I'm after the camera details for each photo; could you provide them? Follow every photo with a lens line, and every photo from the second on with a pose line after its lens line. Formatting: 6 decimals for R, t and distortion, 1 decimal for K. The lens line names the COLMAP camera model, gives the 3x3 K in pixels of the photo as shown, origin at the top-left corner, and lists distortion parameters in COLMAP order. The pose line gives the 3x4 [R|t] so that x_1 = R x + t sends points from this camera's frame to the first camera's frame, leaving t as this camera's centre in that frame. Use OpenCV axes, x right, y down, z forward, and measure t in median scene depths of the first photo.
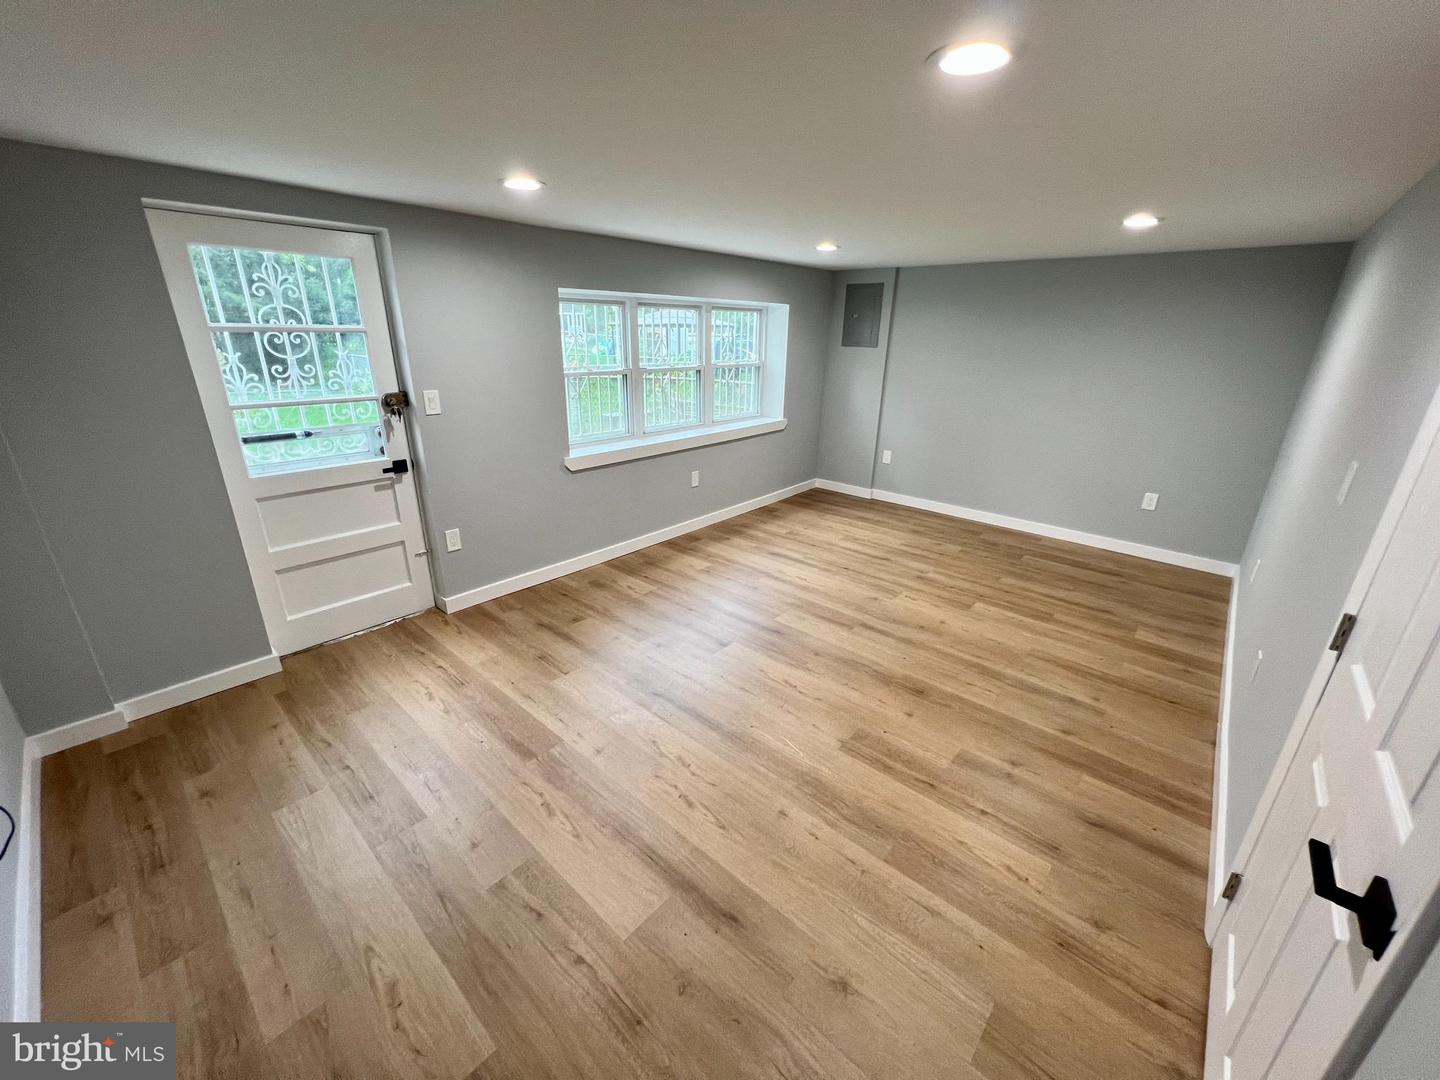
lens RADIAL K [[576.8, 0, 719.9], [0, 576.8, 537.3], [0, 0, 1]] dist [-0.000095, 0.000401]
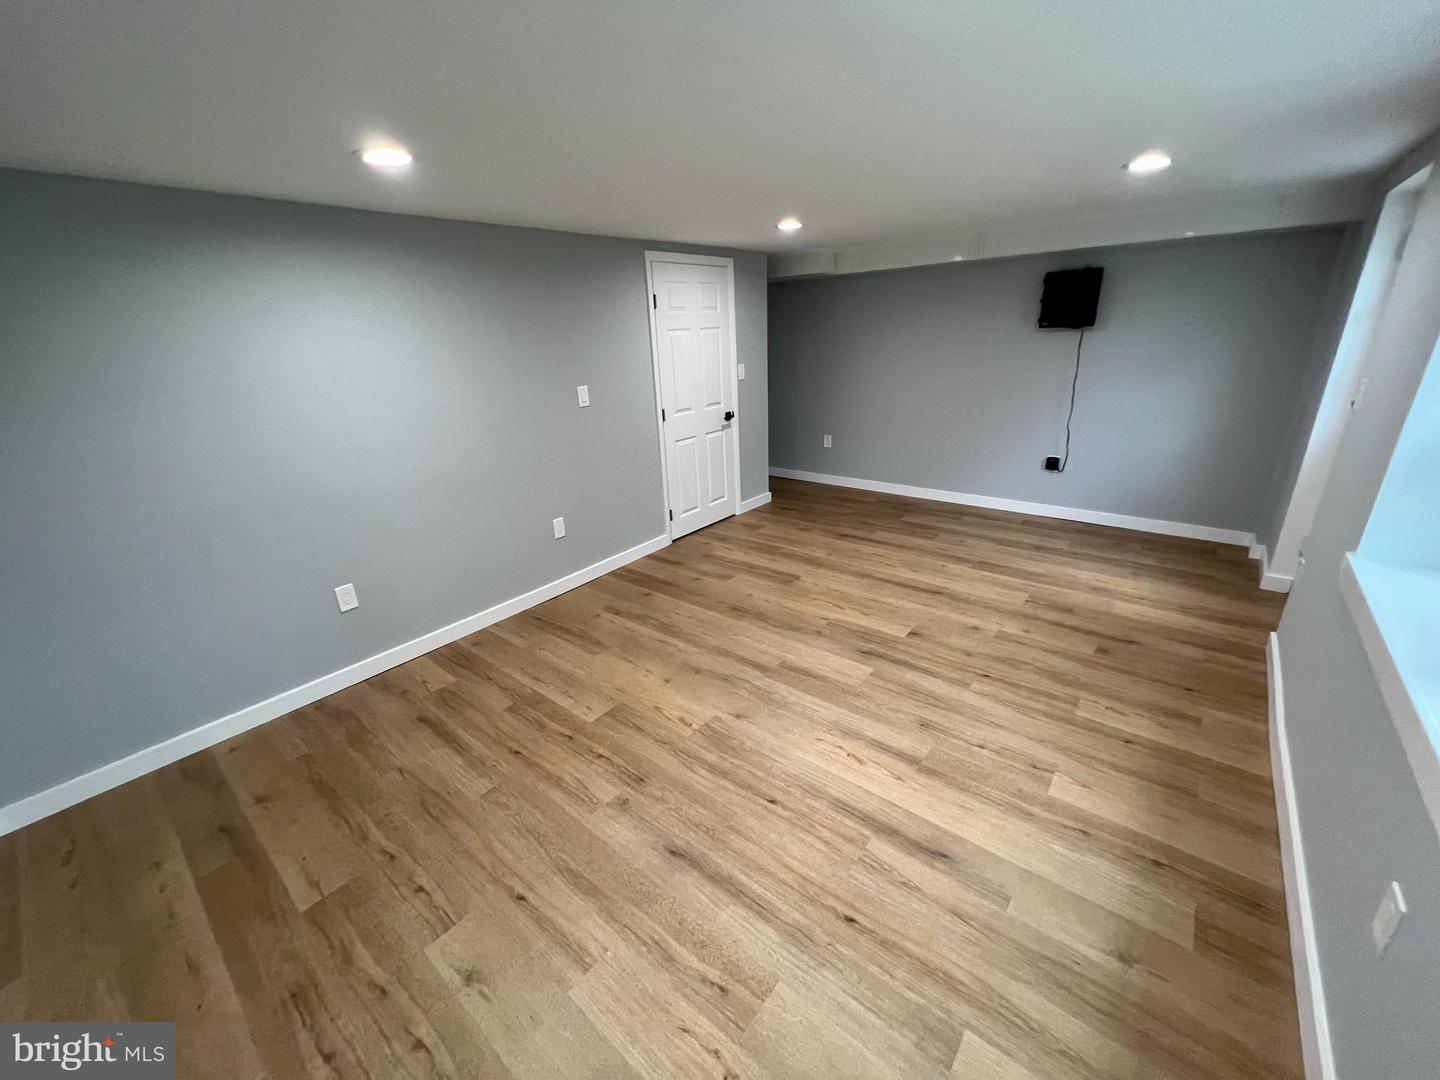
lens RADIAL K [[576.8, 0, 721.2], [0, 576.8, 538.6], [0, 0, 1]] dist [-0.000095, 0.000401]
pose [[-0.998932, 0.037472, -0.027039, 0.326096], [0.011215, 0.764246, 0.644827, -0.530410], [0.044827, 0.643835, -0.763850, 1.499089]]
